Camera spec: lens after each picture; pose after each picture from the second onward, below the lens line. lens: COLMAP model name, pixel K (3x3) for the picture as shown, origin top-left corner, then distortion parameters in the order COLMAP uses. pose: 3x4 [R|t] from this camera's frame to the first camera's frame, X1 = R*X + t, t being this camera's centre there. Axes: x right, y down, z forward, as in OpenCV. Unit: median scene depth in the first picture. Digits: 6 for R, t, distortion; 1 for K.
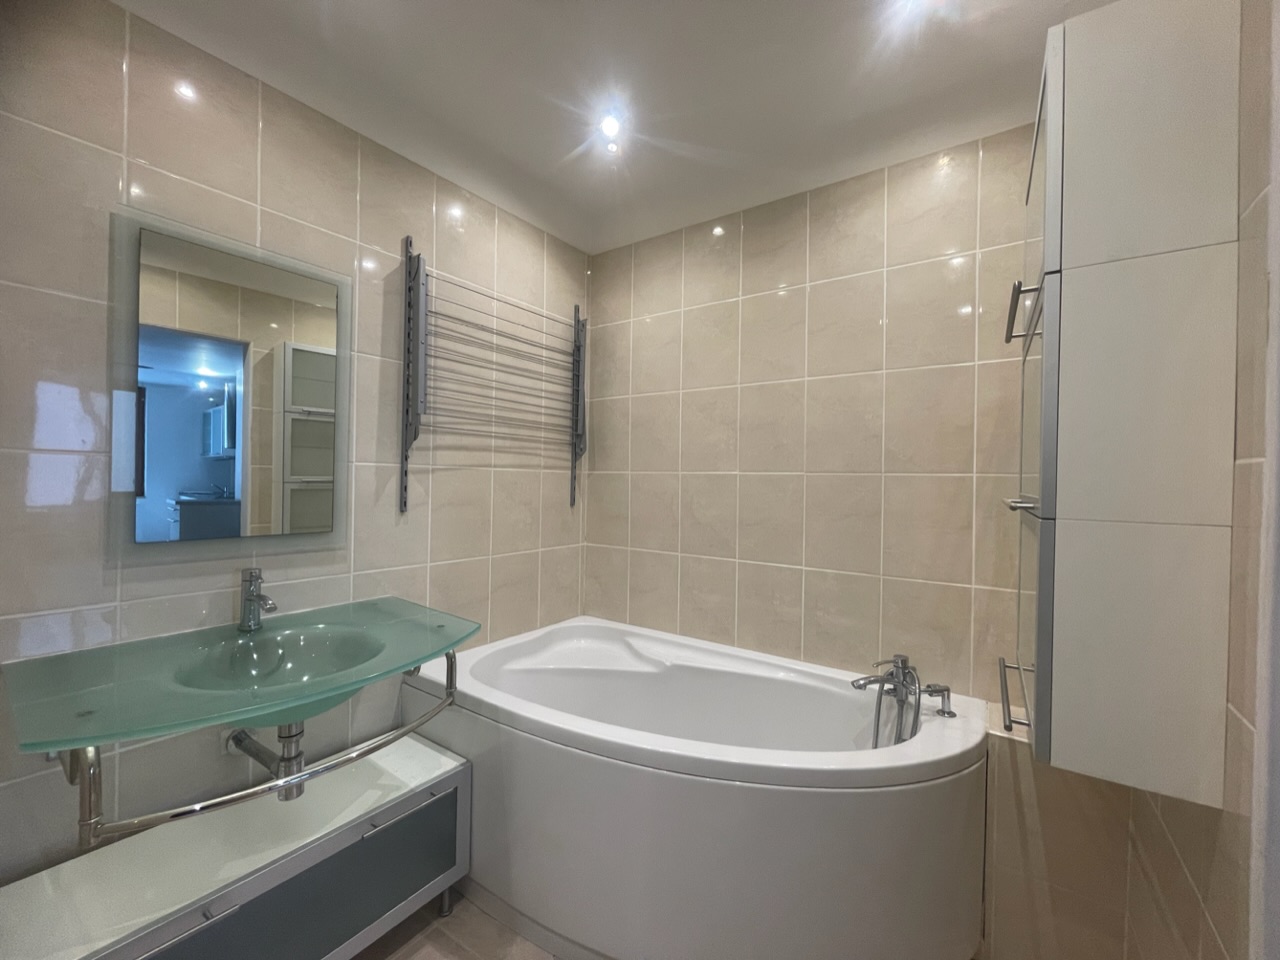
lens RADIAL K [[516.3, 0, 633.5], [0, 516.3, 481.2], [0, 0, 1]] dist [-0.001019, -0.000073]
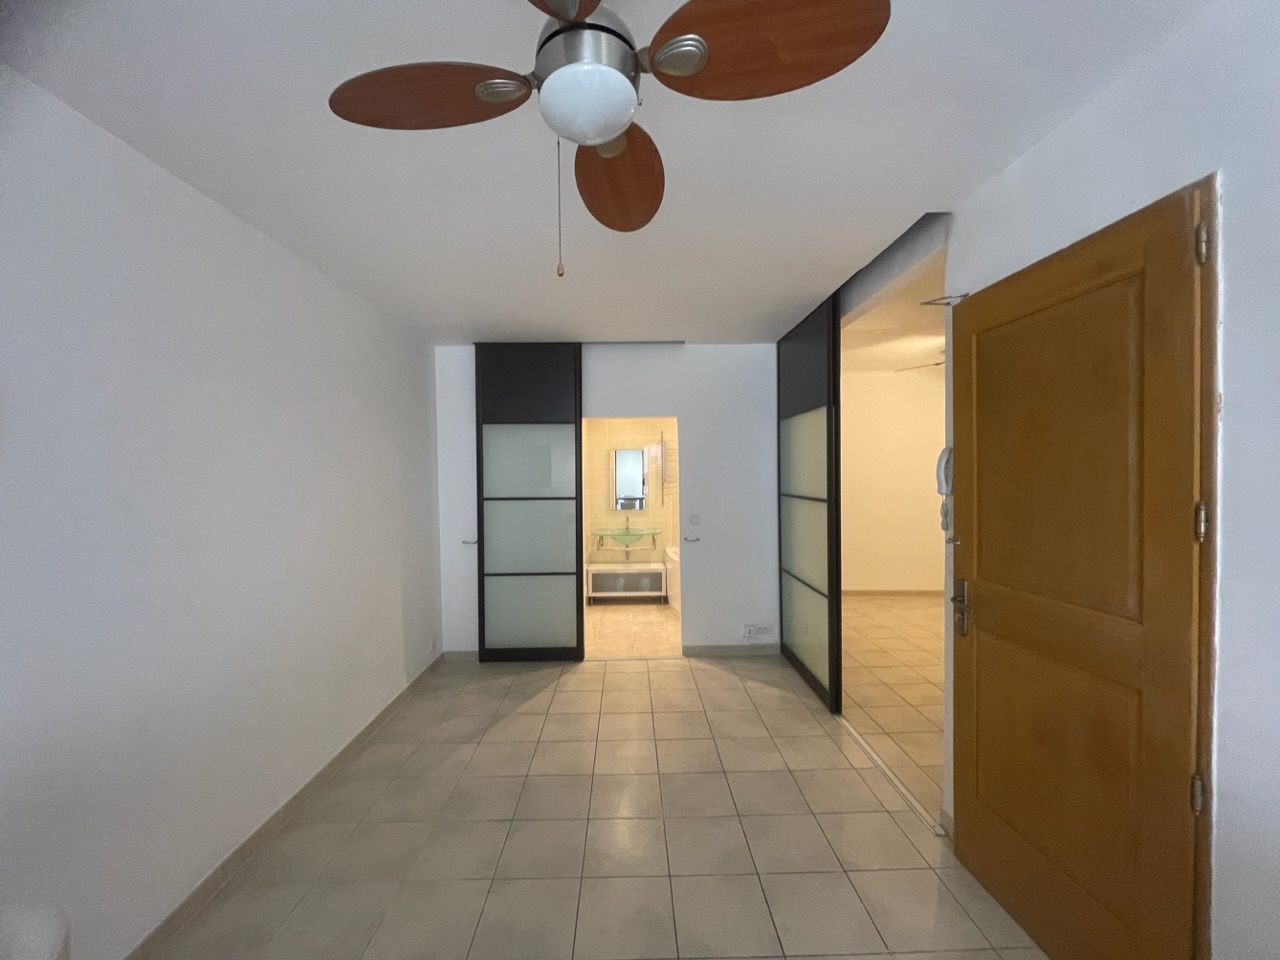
lens RADIAL K [[516.3, 0, 633.5], [0, 516.3, 481.2], [0, 0, 1]] dist [-0.001019, -0.000073]
pose [[0.590991, -0.025397, -0.806278, 2.404701], [0.017450, 0.999673, -0.018698, -0.048671], [0.806489, -0.003019, 0.591241, -1.339911]]
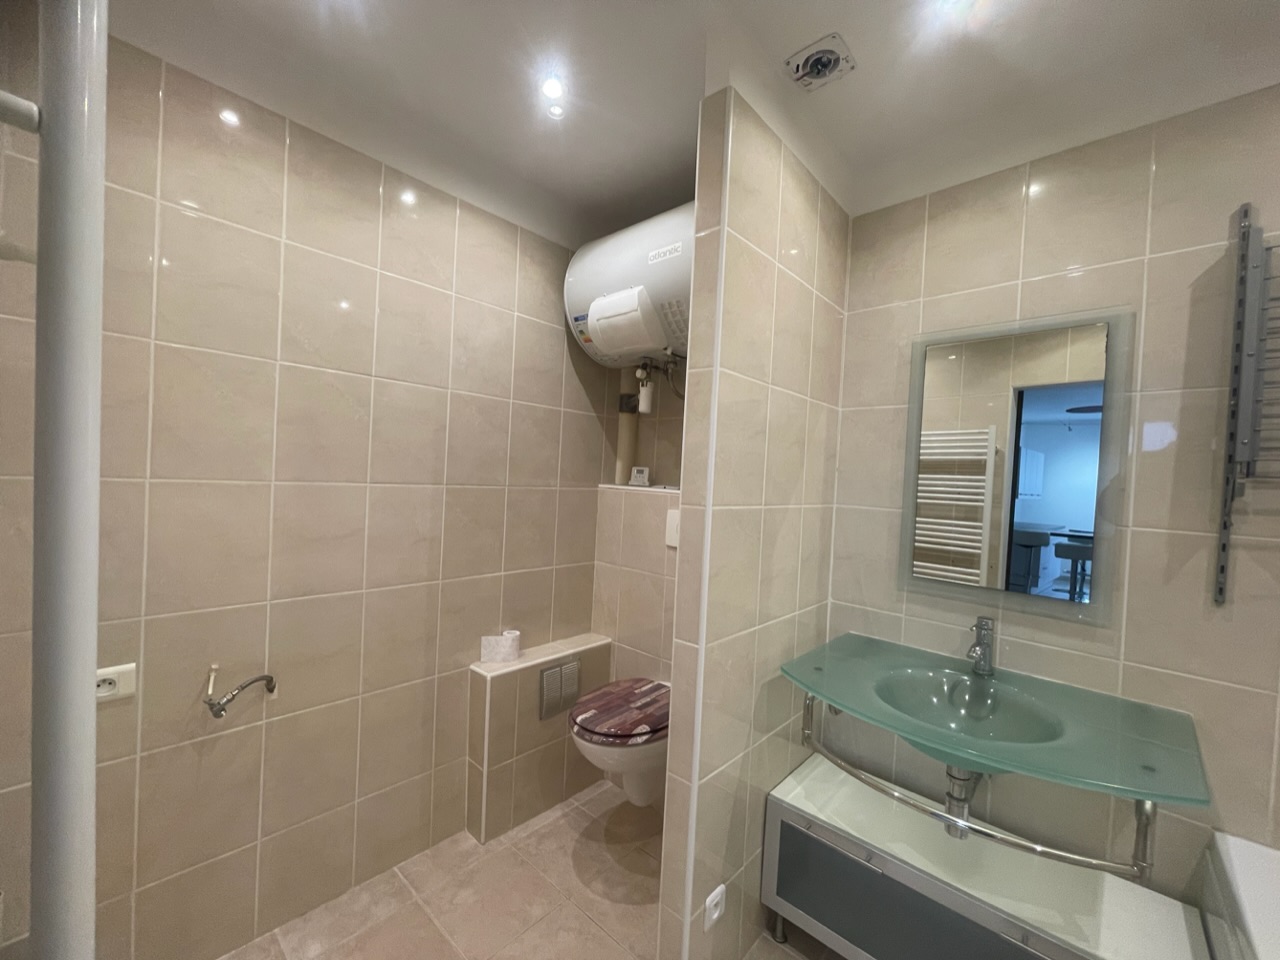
lens RADIAL K [[516.3, 0, 633.5], [0, 516.3, 481.2], [0, 0, 1]] dist [-0.001019, -0.000073]
pose [[-0.125832, -0.026520, -0.991697, 0.349505], [-0.070475, 0.997356, -0.017729, -0.035935], [0.989545, 0.067659, -0.127368, 0.298942]]
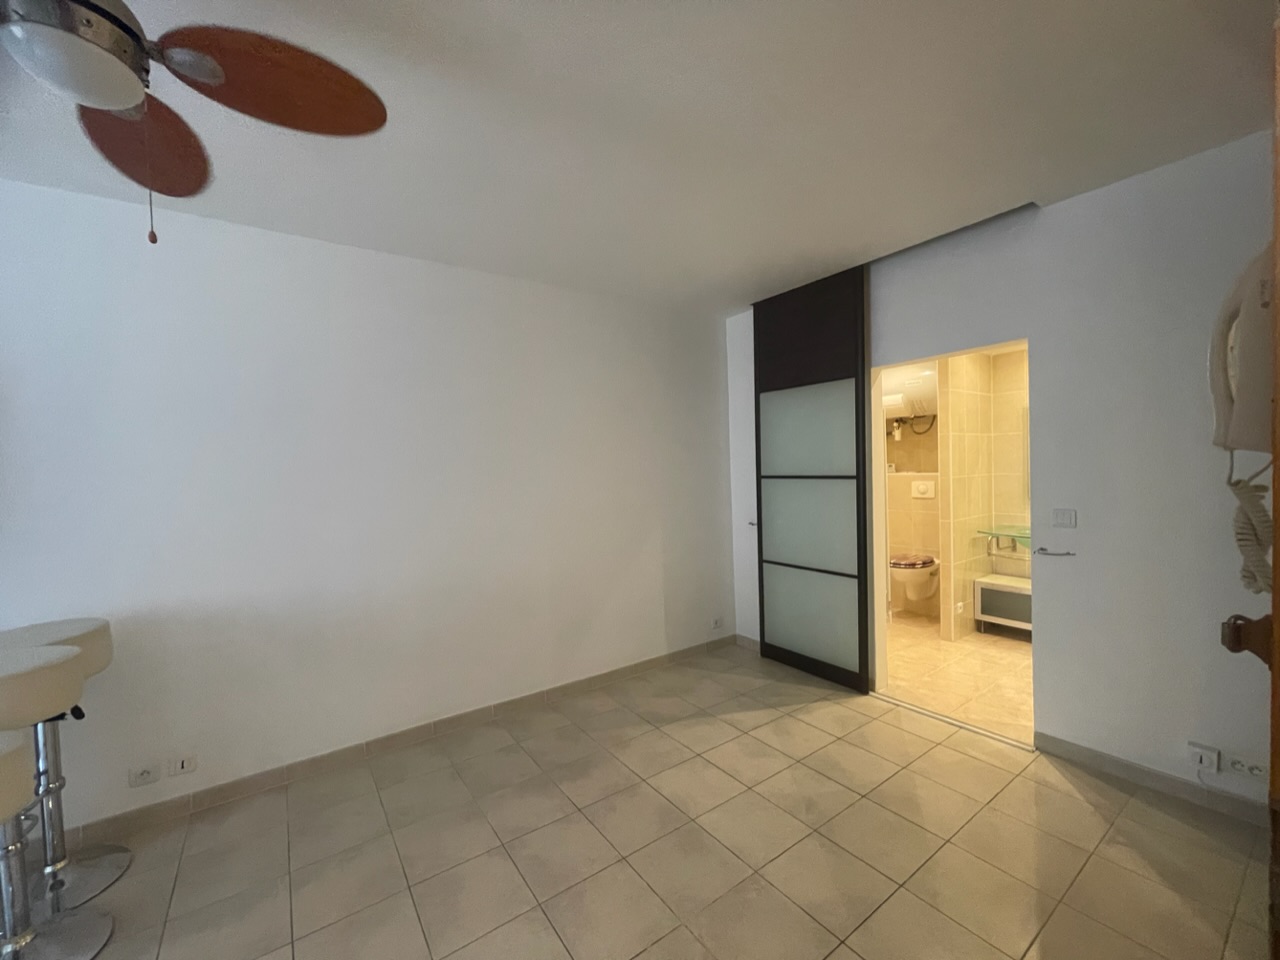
lens RADIAL K [[516.3, 0, 633.5], [0, 516.3, 481.2], [0, 0, 1]] dist [-0.001019, -0.000073]
pose [[-0.327909, 0.004298, -0.944700, 2.269308], [0.003513, 0.999988, 0.003330, -0.013377], [0.944703, -0.002227, -0.327920, -0.273239]]
